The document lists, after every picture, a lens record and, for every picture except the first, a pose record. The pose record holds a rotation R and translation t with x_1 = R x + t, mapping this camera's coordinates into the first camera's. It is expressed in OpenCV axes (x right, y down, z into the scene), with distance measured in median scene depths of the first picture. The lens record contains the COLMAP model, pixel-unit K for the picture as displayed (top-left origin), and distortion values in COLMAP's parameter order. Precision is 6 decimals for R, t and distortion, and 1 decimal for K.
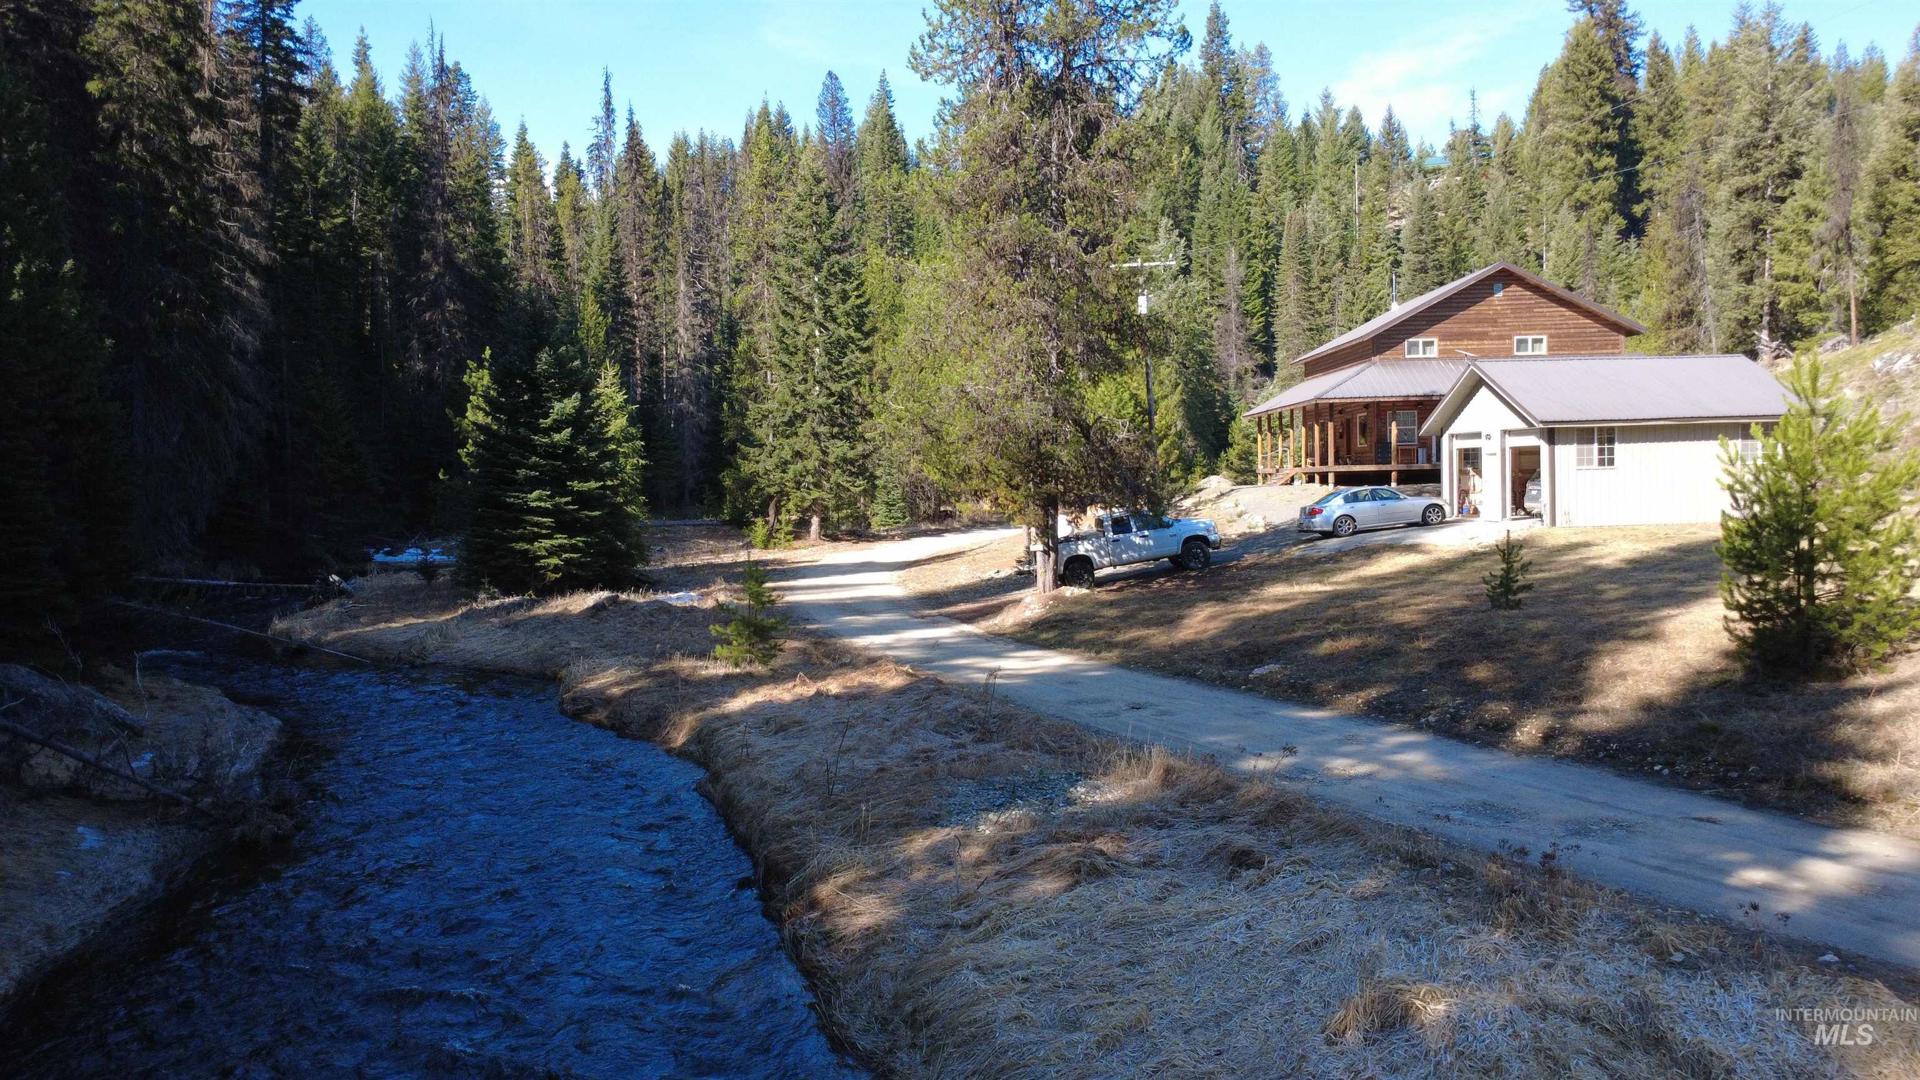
lens RADIAL K [[1388.2, 0, 960.0], [0, 1388.2, 540.0], [0, 0, 1]] dist [-0.004319, 0.001094]
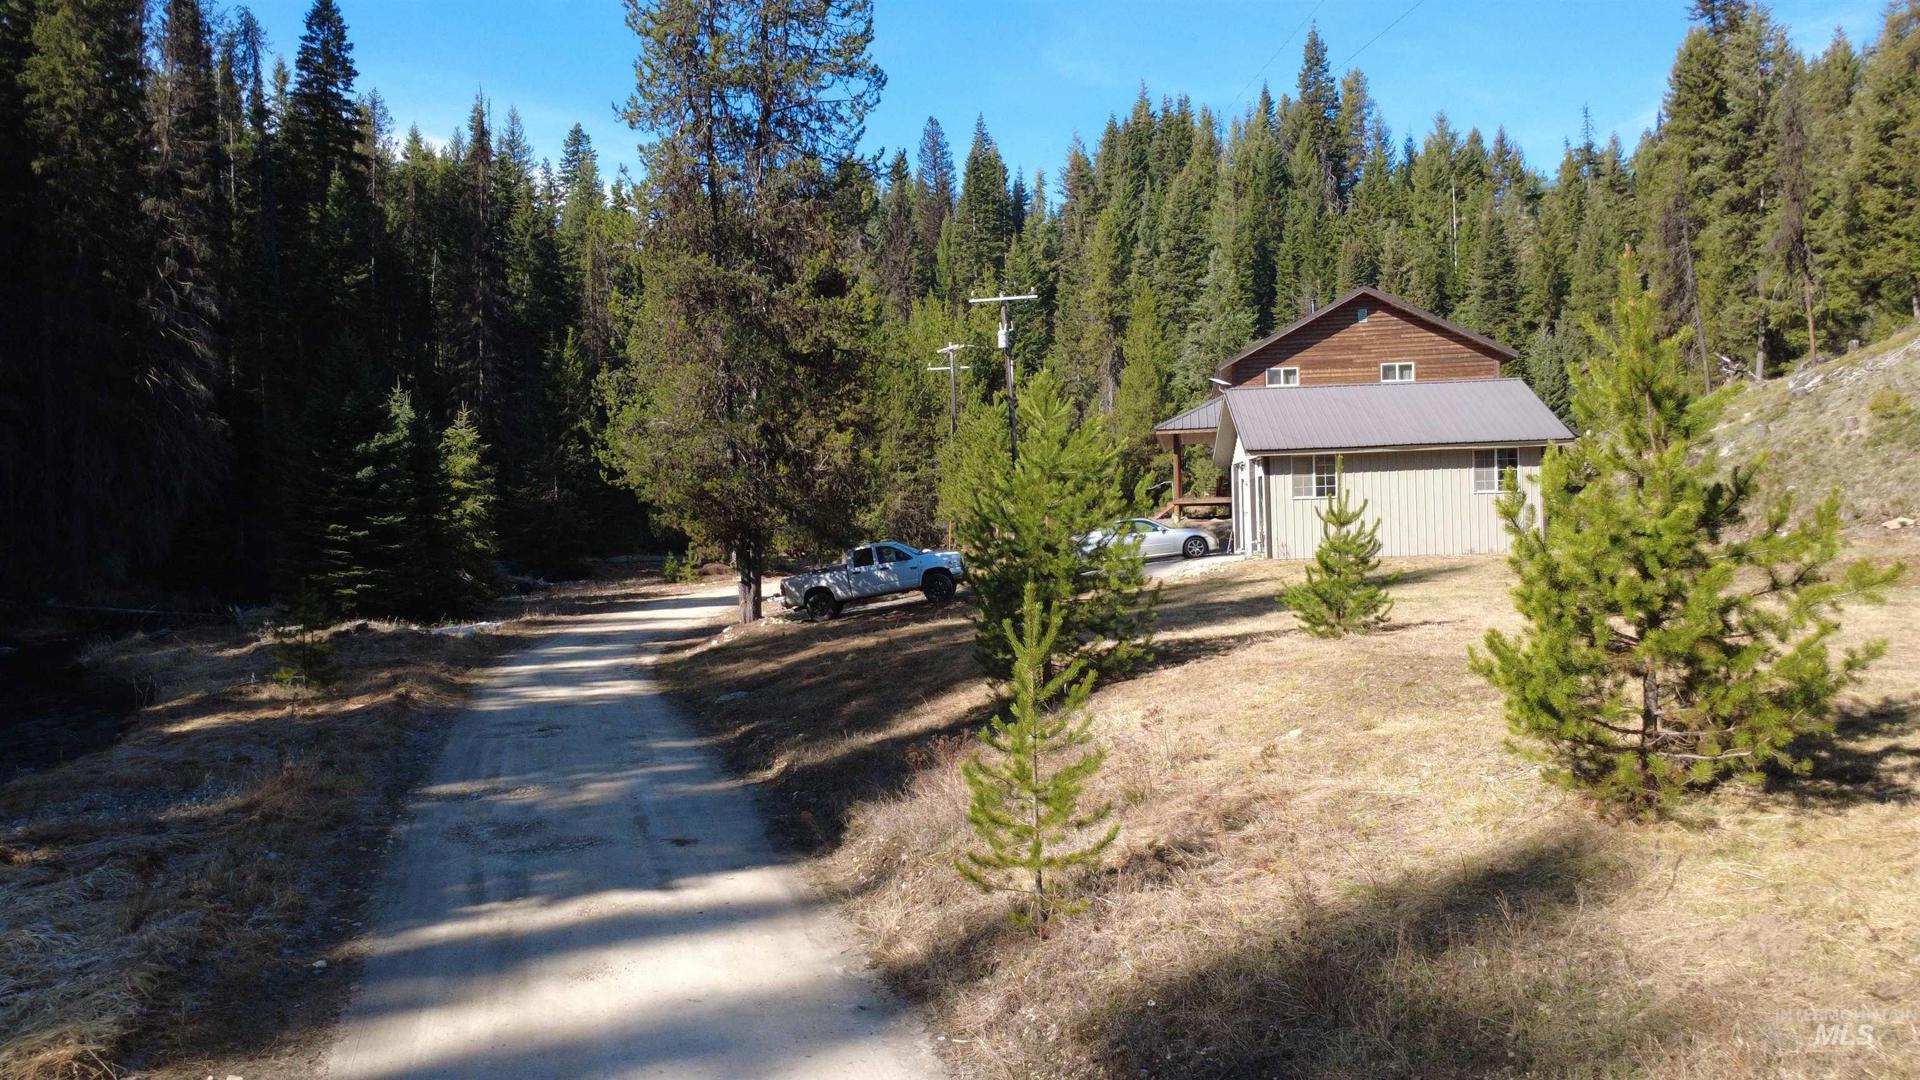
lens RADIAL K [[1388.2, 0, 960.0], [0, 1388.2, 540.0], [0, 0, 1]] dist [-0.004319, 0.001094]
pose [[0.990085, -0.001049, -0.140463, 0.205804], [-0.002825, 0.999621, -0.027380, 0.002419], [0.140438, 0.027505, 0.989707, 0.007706]]
